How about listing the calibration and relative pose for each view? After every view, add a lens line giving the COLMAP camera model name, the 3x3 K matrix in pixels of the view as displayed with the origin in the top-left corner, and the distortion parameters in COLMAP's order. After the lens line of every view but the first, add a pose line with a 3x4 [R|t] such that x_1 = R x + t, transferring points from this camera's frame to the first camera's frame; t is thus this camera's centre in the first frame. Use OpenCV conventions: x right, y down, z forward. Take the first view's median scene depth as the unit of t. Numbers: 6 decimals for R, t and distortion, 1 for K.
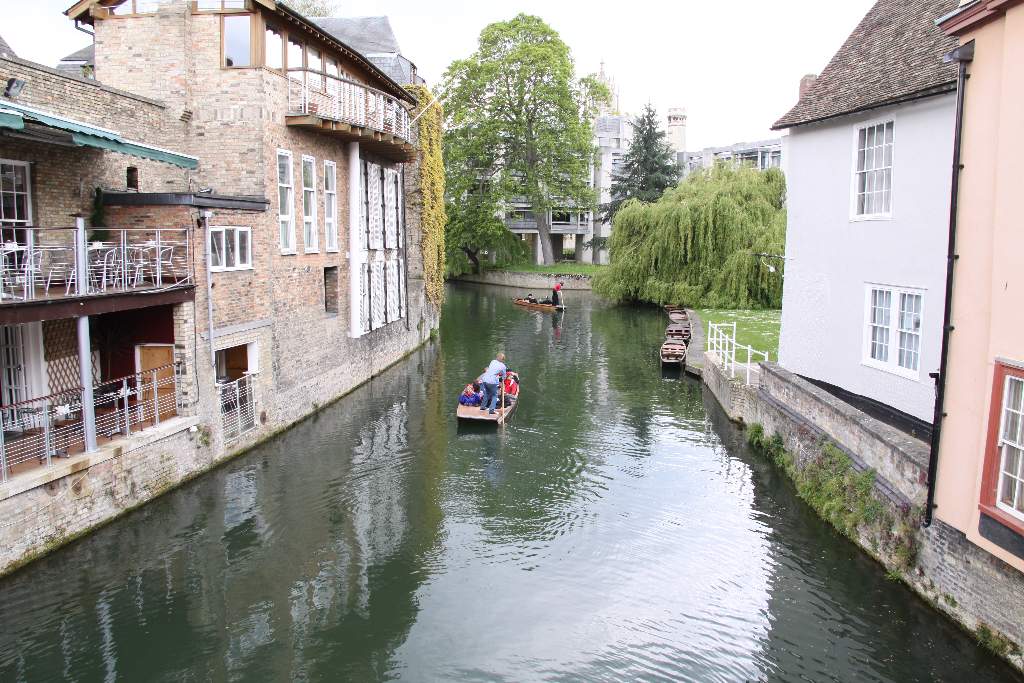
lens RADIAL K [[860.1, 0, 512.0], [0, 860.1, 341.5], [0, 0, 1]] dist [-0.001145, -0.000446]
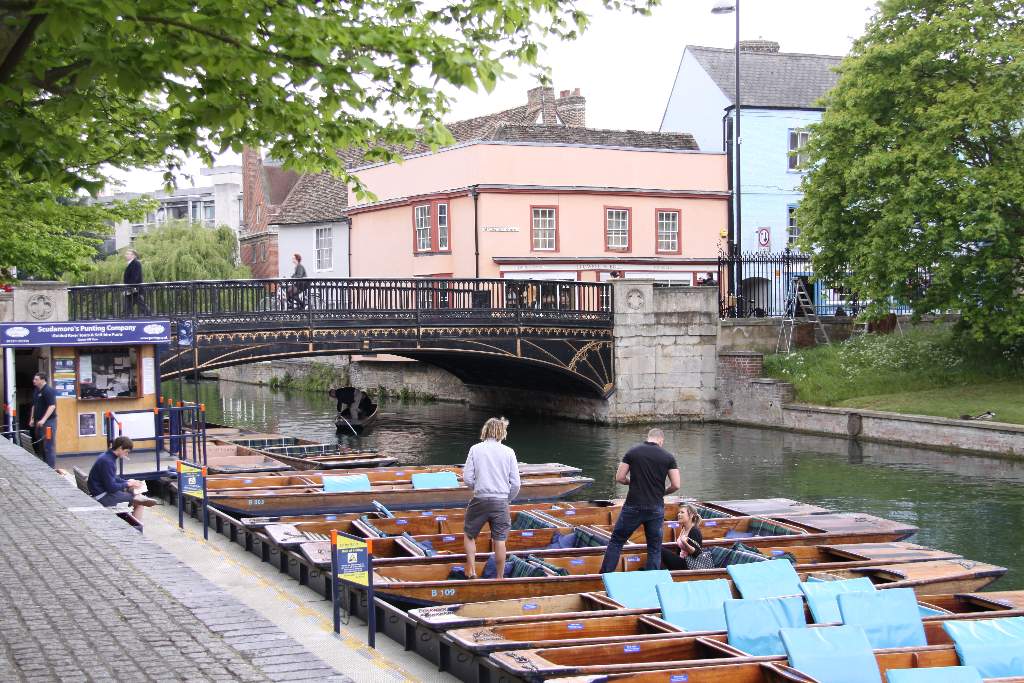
lens RADIAL K [[1603.4, 0, 512.0], [0, 1603.4, 341.5], [0, 0, 1]] dist [0.001437, 0.000224]
pose [[0.868414, -0.019557, 0.495453, -0.367514], [0.071646, 0.993685, -0.086356, 0.128991], [-0.490635, 0.110490, 0.864331, -0.844738]]
